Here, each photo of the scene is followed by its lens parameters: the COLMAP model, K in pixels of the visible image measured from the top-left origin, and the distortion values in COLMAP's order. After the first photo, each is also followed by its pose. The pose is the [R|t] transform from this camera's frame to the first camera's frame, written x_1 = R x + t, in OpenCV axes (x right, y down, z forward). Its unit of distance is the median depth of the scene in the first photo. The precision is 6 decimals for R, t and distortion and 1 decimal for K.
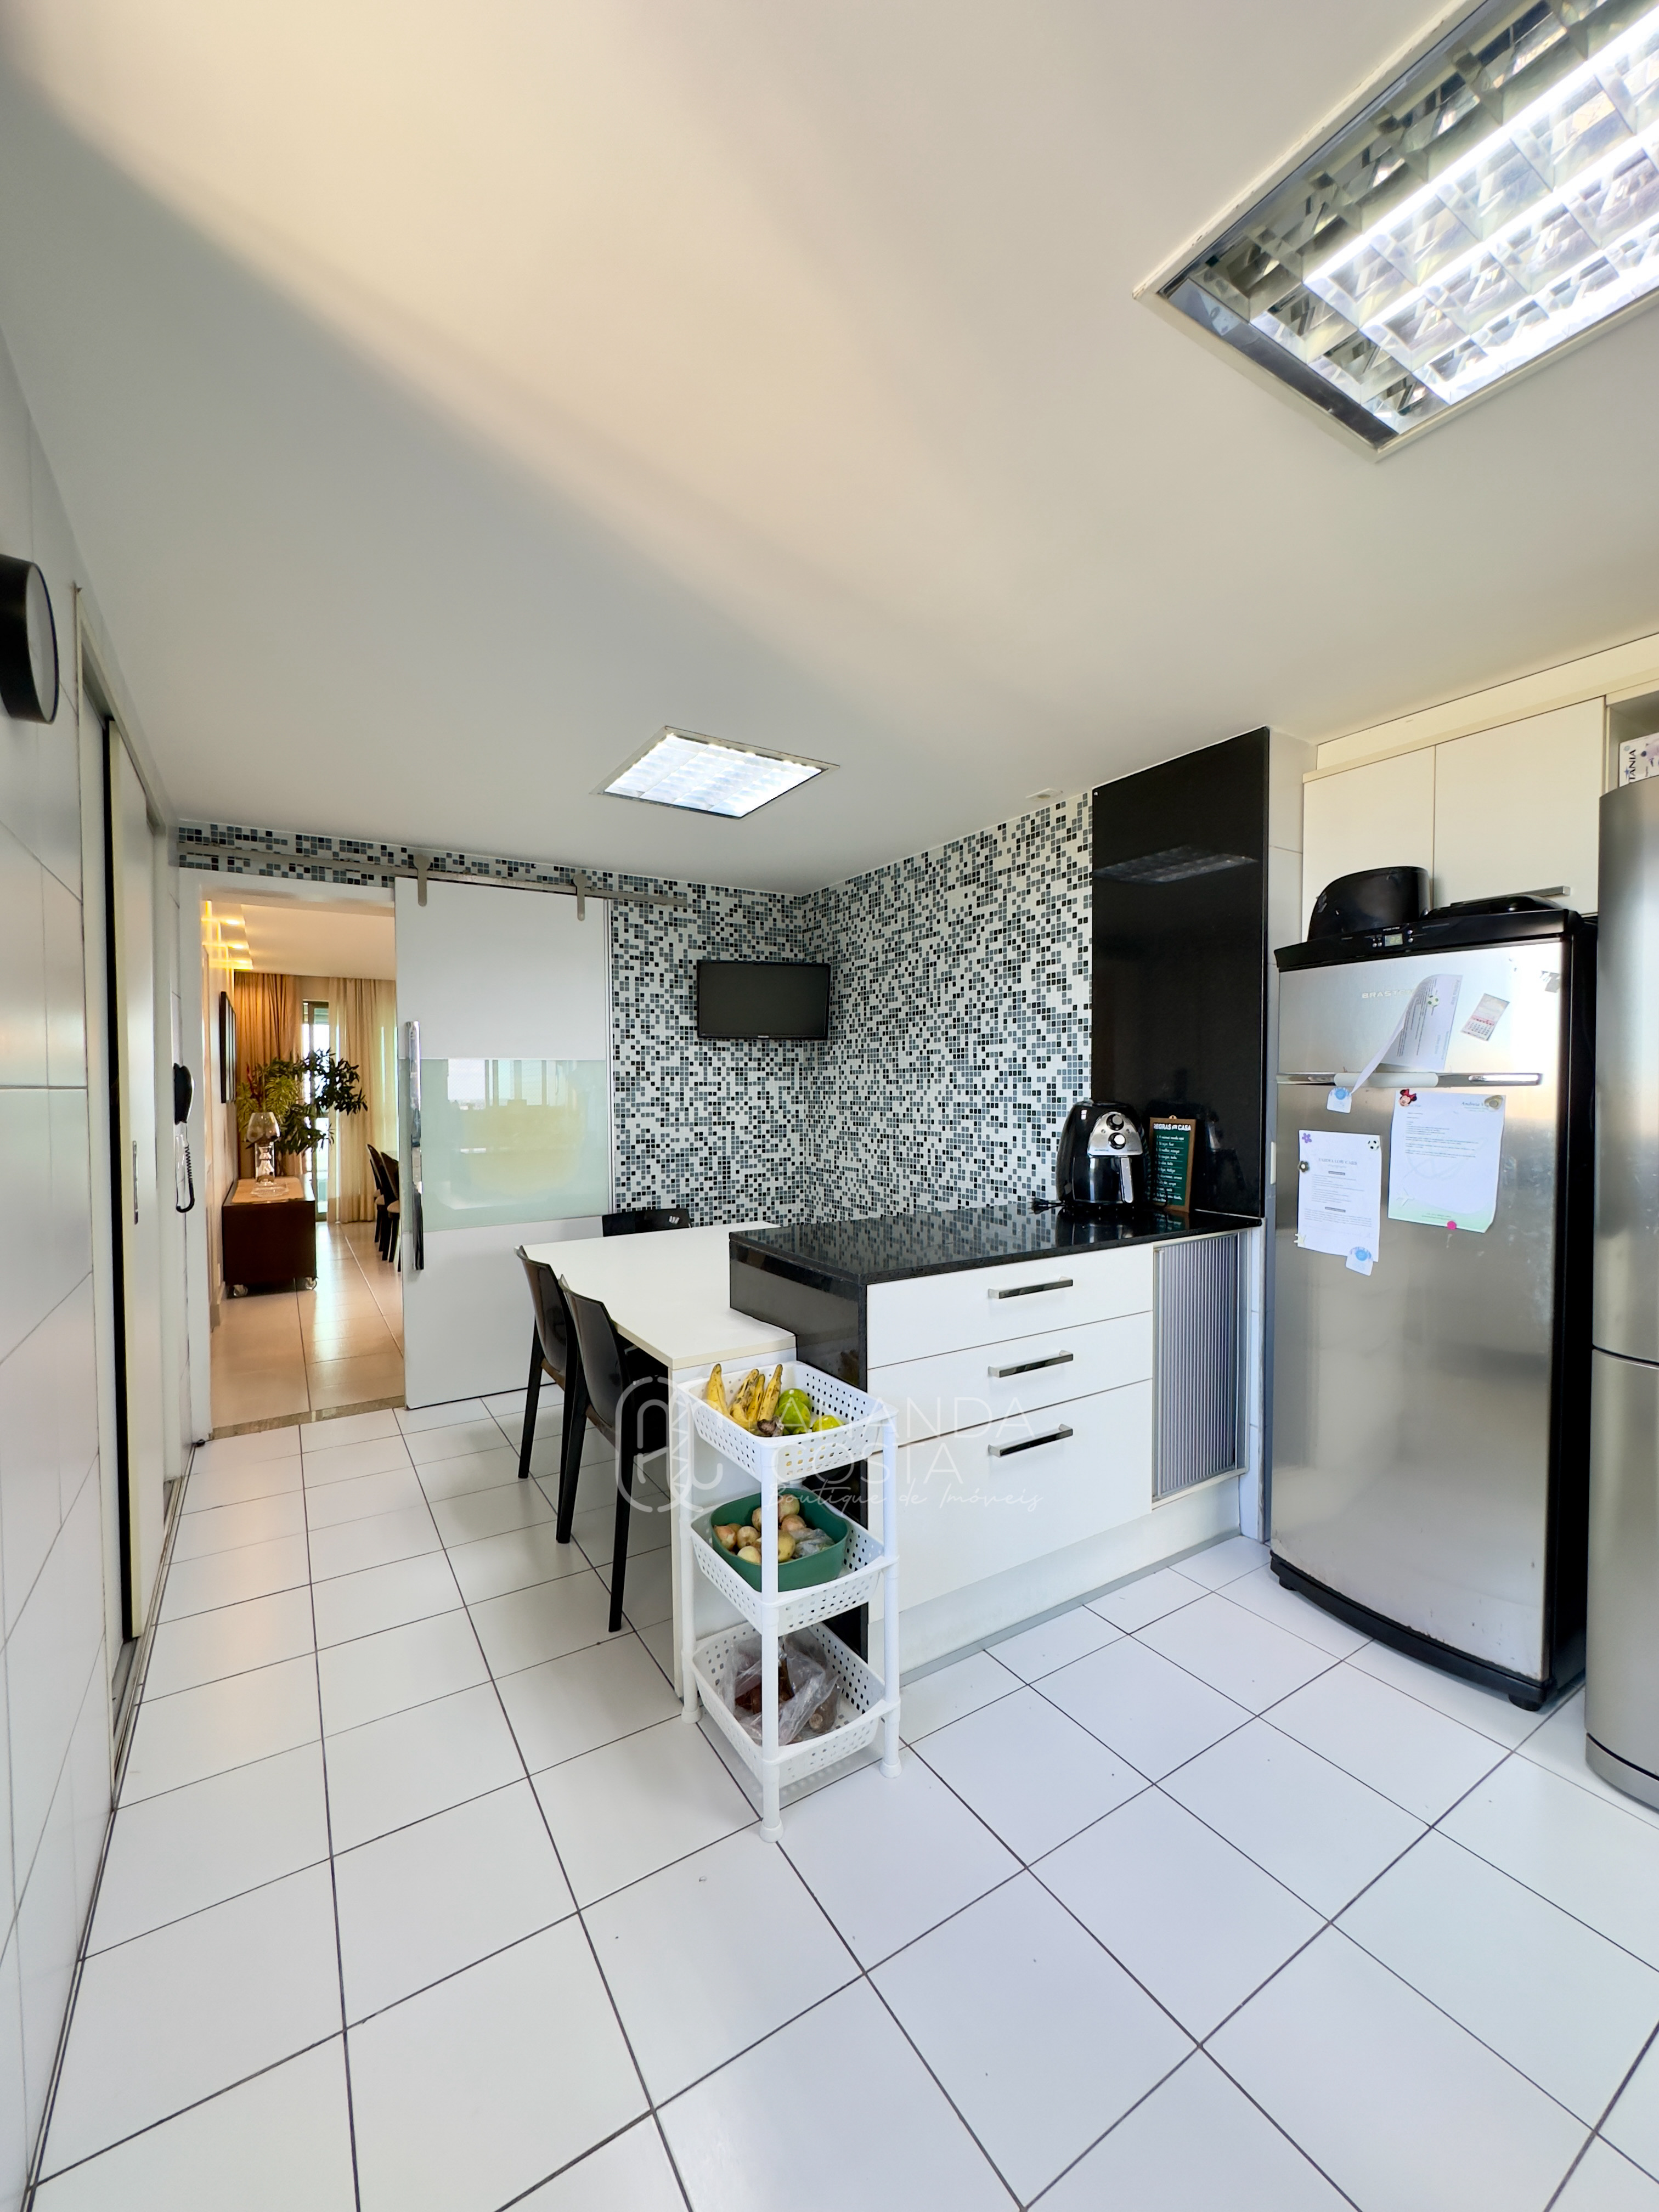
lens RADIAL K [[885.0, 0, 831.3], [0, 885.0, 1108.3], [0, 0, 1]] dist [-0.005573, 0.001200]
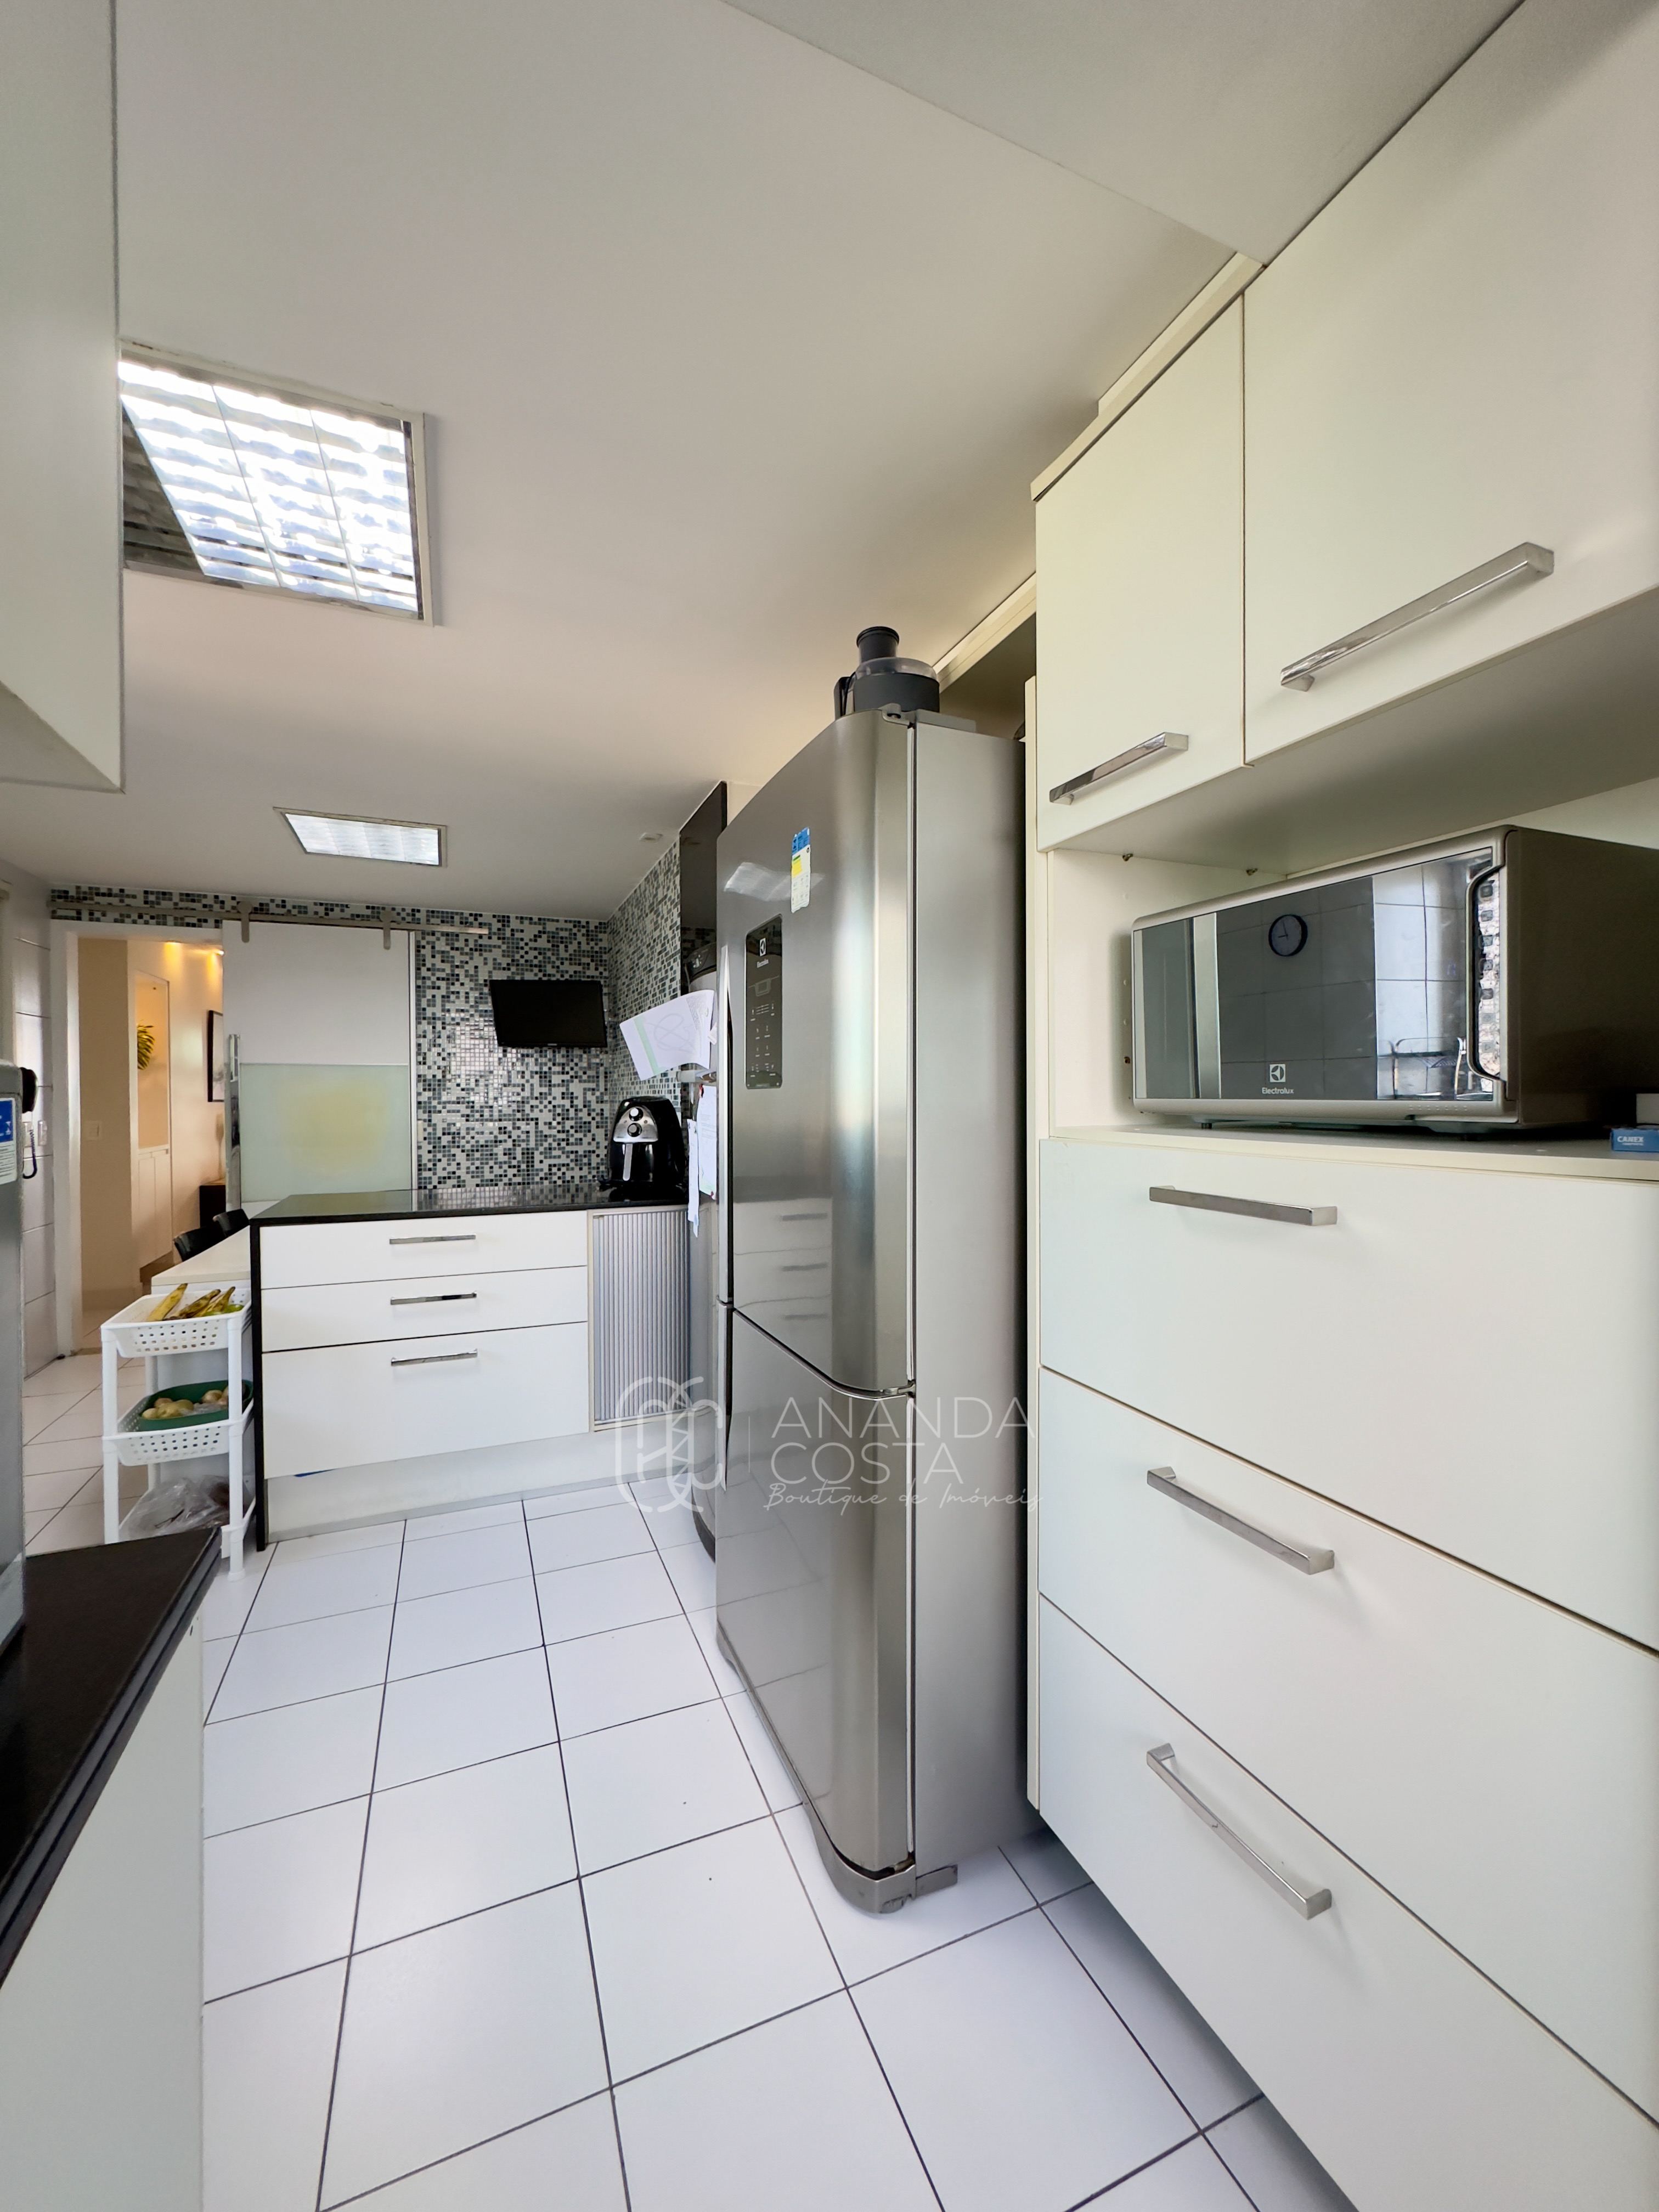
lens RADIAL K [[885.0, 0, 831.3], [0, 885.0, 1108.3], [0, 0, 1]] dist [-0.005573, 0.001200]
pose [[0.986531, 0.006189, -0.163457, 0.564516], [-0.007554, 0.999942, -0.007729, 0.010171], [0.163399, 0.008859, 0.986520, -0.098499]]
